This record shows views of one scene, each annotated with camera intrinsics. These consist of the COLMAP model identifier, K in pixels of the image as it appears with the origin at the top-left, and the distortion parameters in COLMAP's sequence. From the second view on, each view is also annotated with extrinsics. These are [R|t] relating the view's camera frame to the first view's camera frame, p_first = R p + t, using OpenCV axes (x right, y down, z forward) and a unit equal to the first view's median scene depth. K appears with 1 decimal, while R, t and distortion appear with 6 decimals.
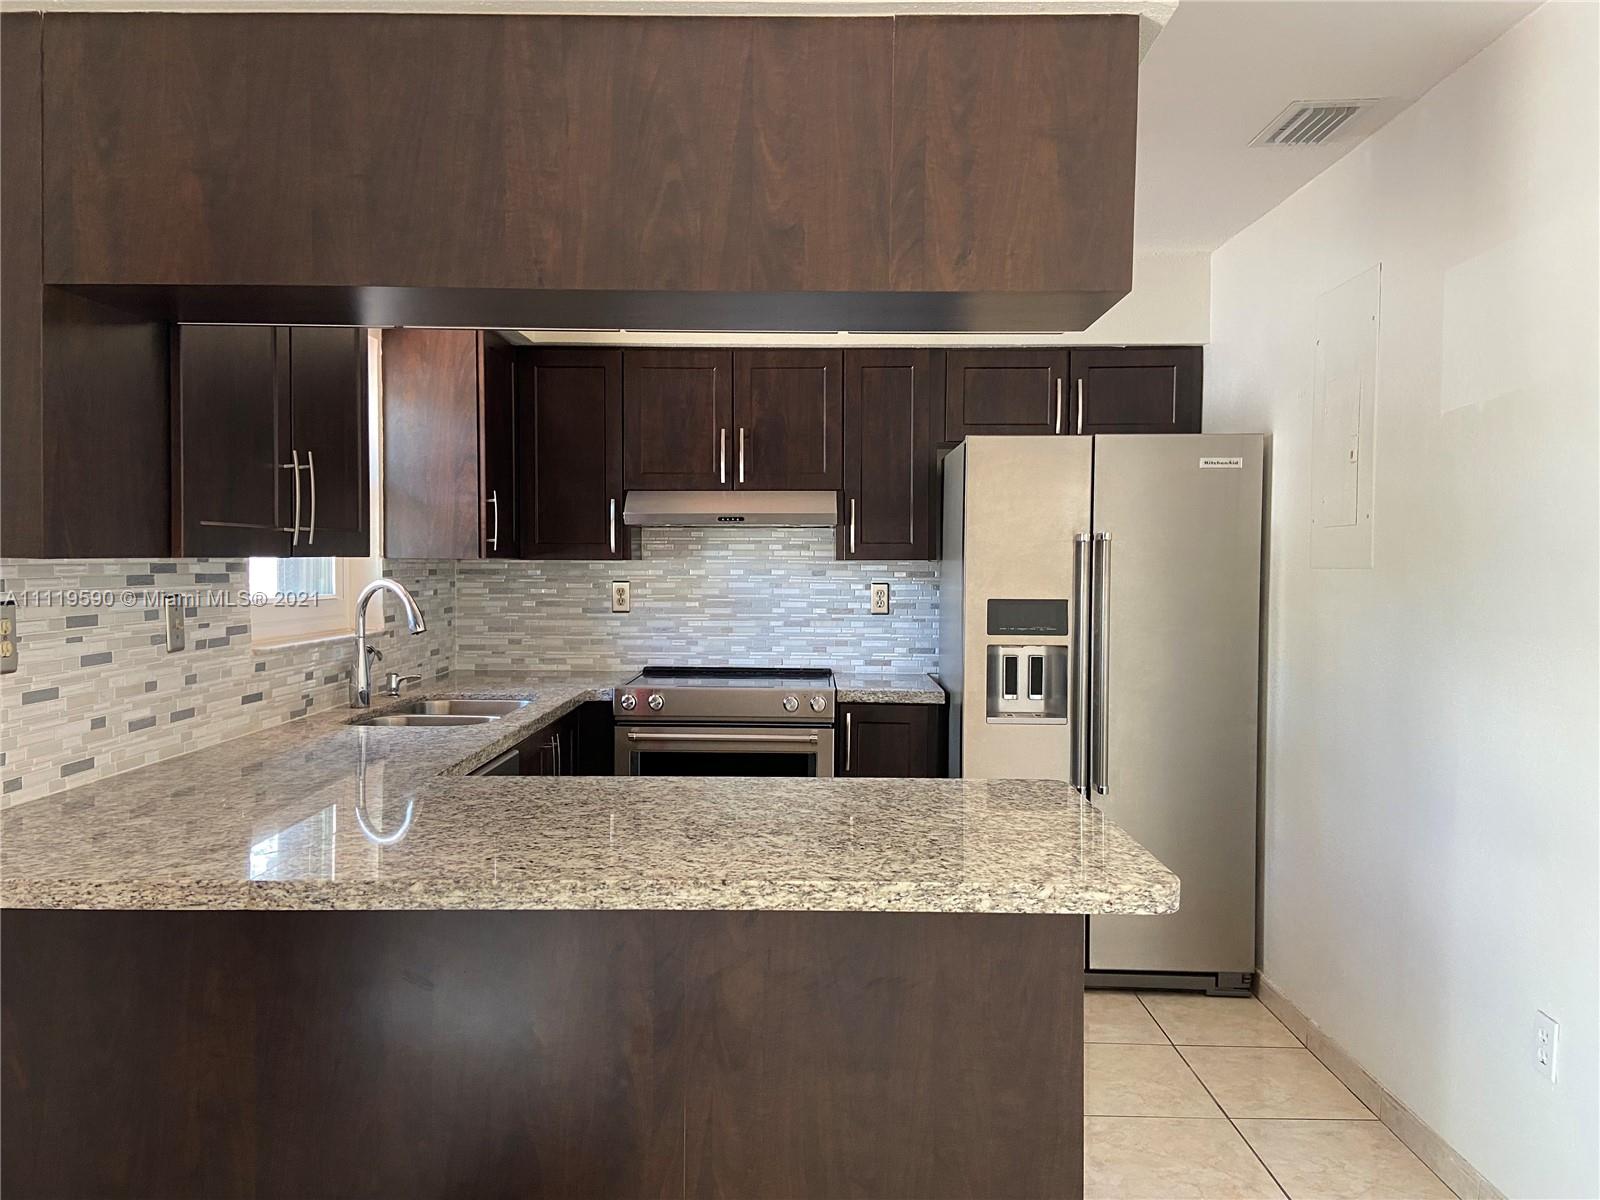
lens RADIAL K [[1208.9, 0, 799.9], [0, 1208.9, 595.3], [0, 0, 1]] dist [0.120908, -0.154321]
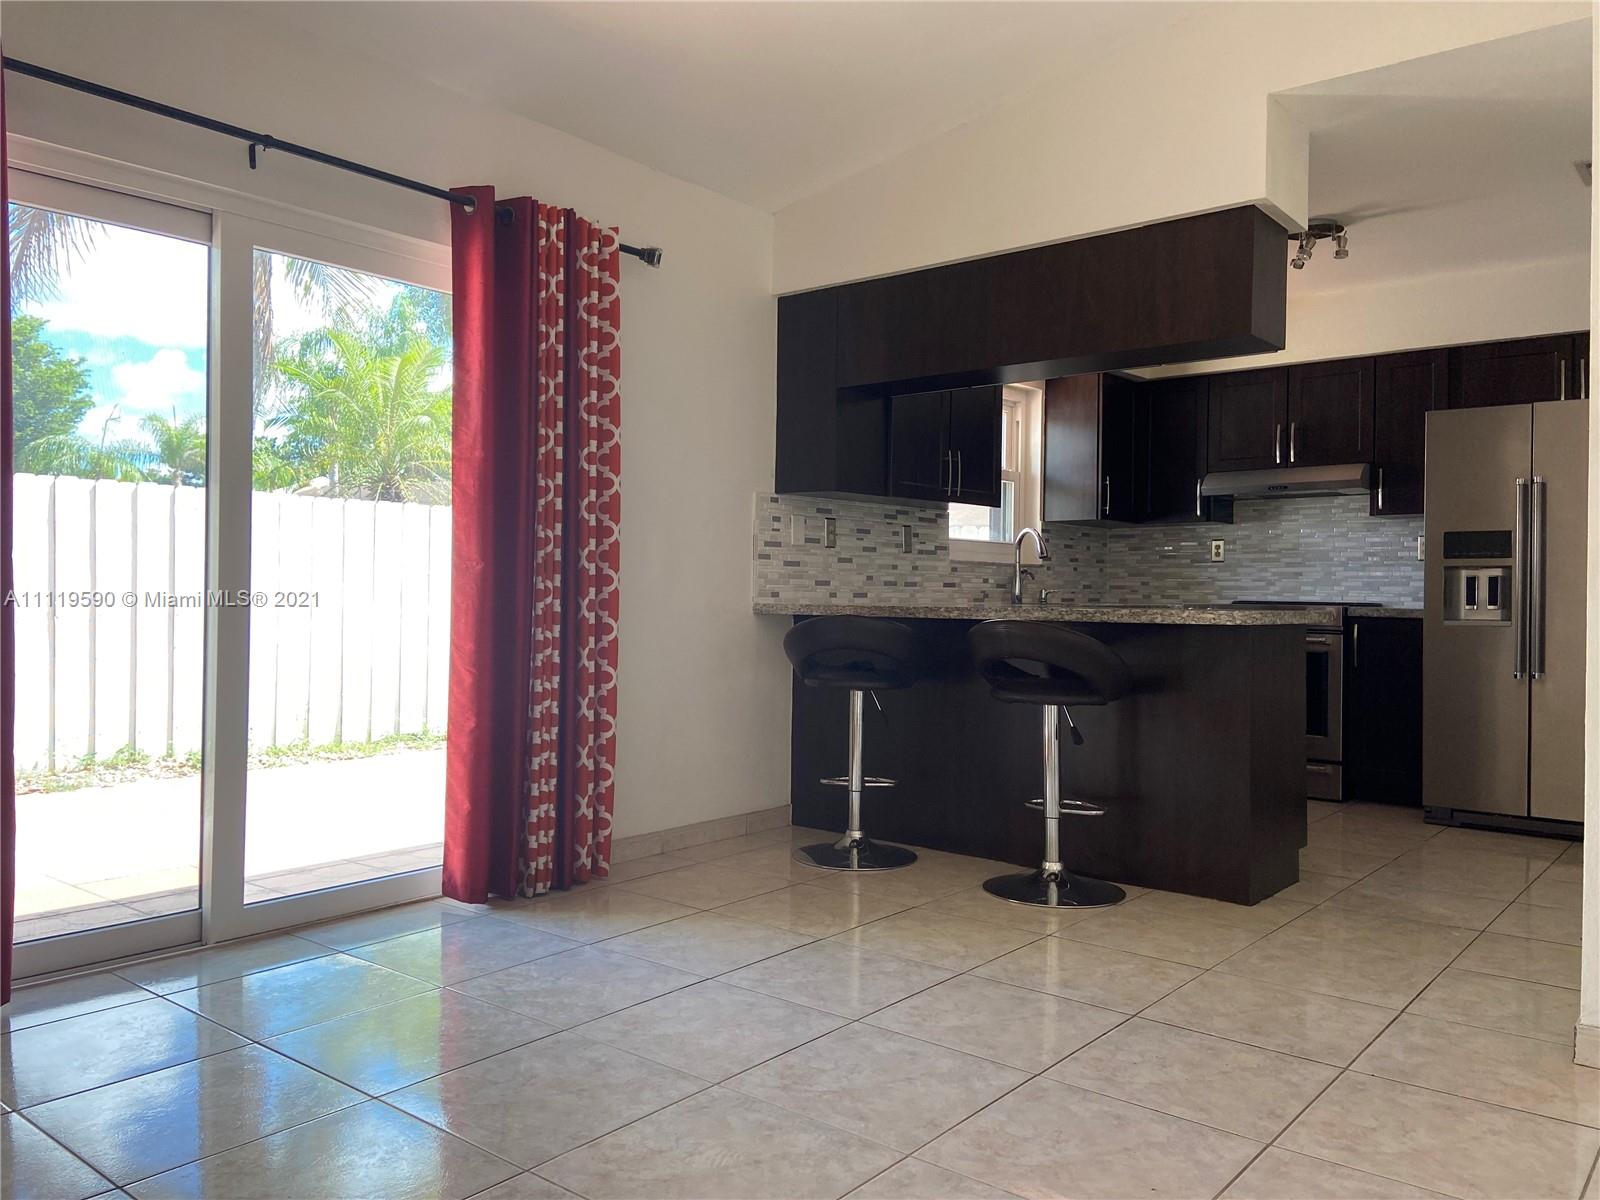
lens RADIAL K [[1208.9, 0, 799.9], [0, 1208.9, 595.3], [0, 0, 1]] dist [0.120908, -0.154321]
pose [[0.778448, 0.003786, -0.627698, 0.424851], [-0.023715, 0.999445, -0.023382, 0.113044], [0.627261, 0.033088, 0.778106, -0.468670]]
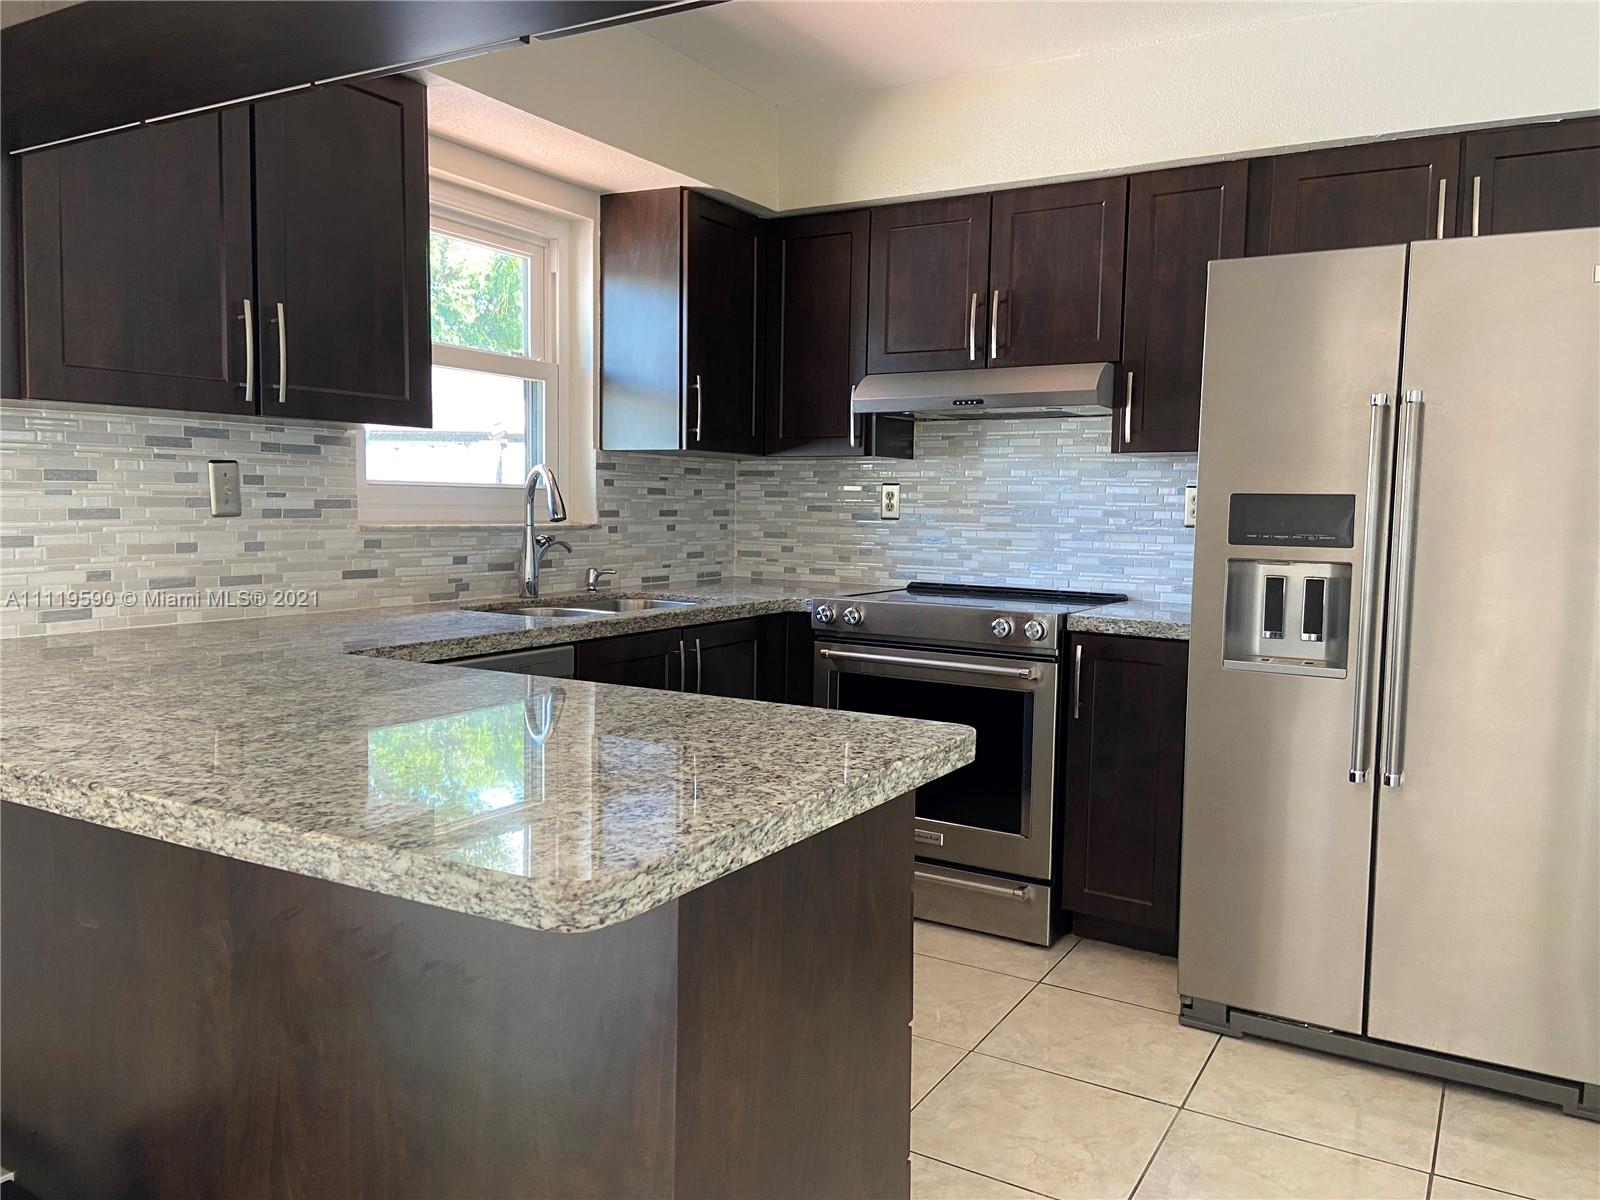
lens RADIAL K [[1208.9, 0, 799.9], [0, 1208.9, 595.3], [0, 0, 1]] dist [0.120908, -0.154321]
pose [[0.868602, 0.049024, -0.493079, 0.271016], [-0.027239, 0.998313, 0.051273, 0.030200], [0.494761, -0.031105, 0.868472, 0.234773]]
